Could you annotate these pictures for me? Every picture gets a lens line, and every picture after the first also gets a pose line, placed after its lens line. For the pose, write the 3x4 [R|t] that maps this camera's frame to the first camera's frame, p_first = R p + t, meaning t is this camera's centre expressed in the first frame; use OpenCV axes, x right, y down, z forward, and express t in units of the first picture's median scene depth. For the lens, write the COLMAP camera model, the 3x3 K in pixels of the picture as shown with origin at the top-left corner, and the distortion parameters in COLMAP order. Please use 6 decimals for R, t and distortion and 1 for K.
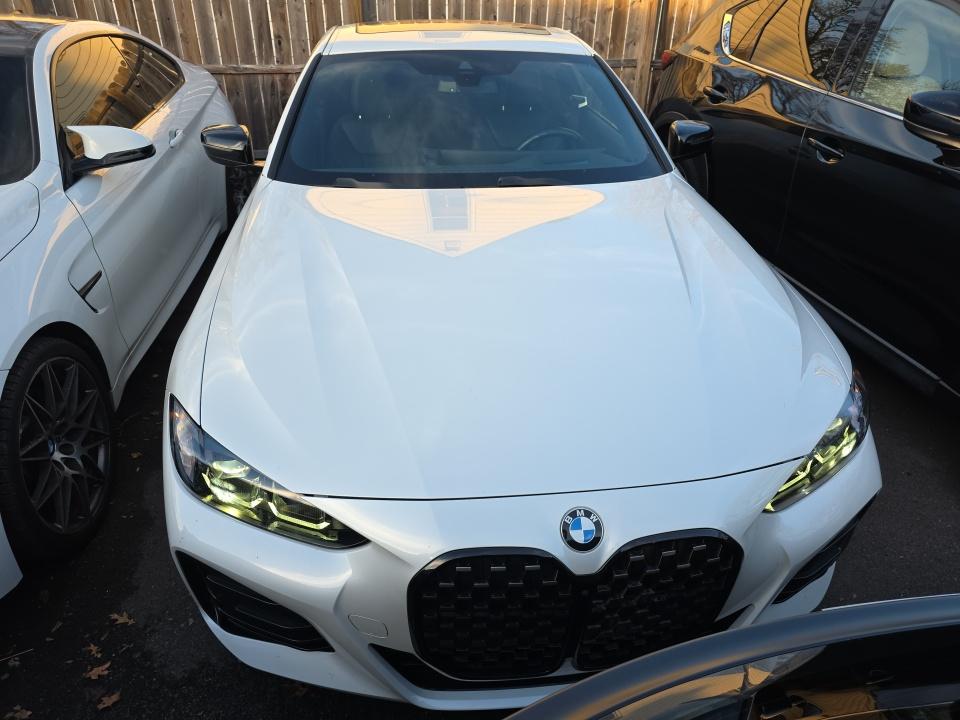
lens RADIAL K [[643.3, 0, 478.4], [0, 643.3, 361.3], [0, 0, 1]] dist [0.038488, -0.031952]
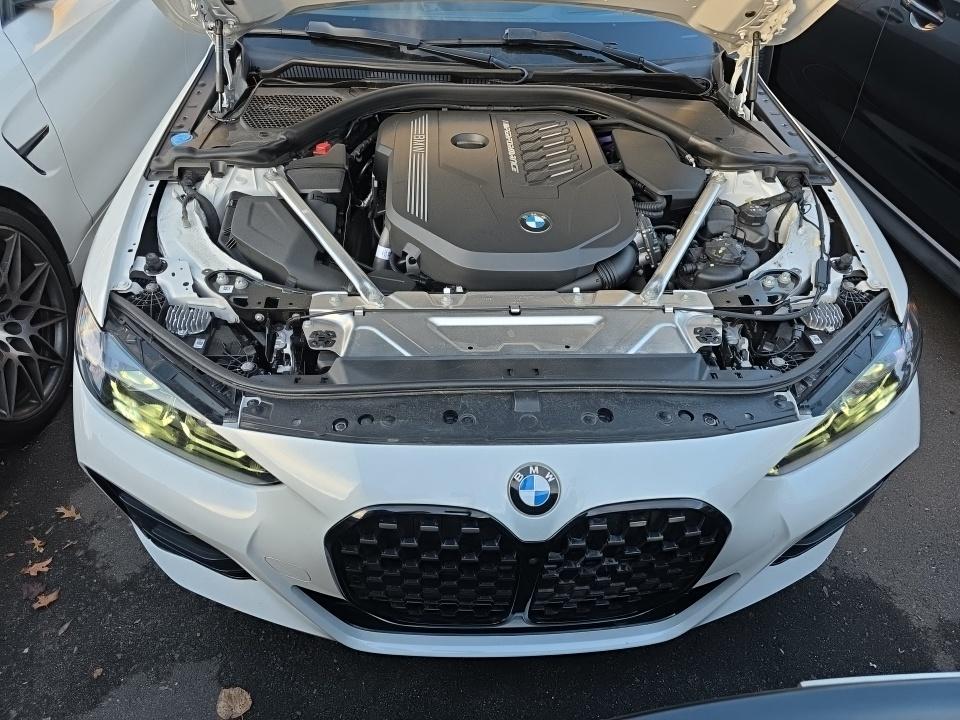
lens RADIAL K [[643.3, 0, 479.6], [0, 643.3, 358.9], [0, 0, 1]] dist [0.038488, -0.031952]
pose [[0.996822, 0.064900, -0.046204, 0.094662], [-0.055087, 0.980476, 0.188765, -0.043882], [0.057553, -0.185620, 0.980935, 0.176064]]
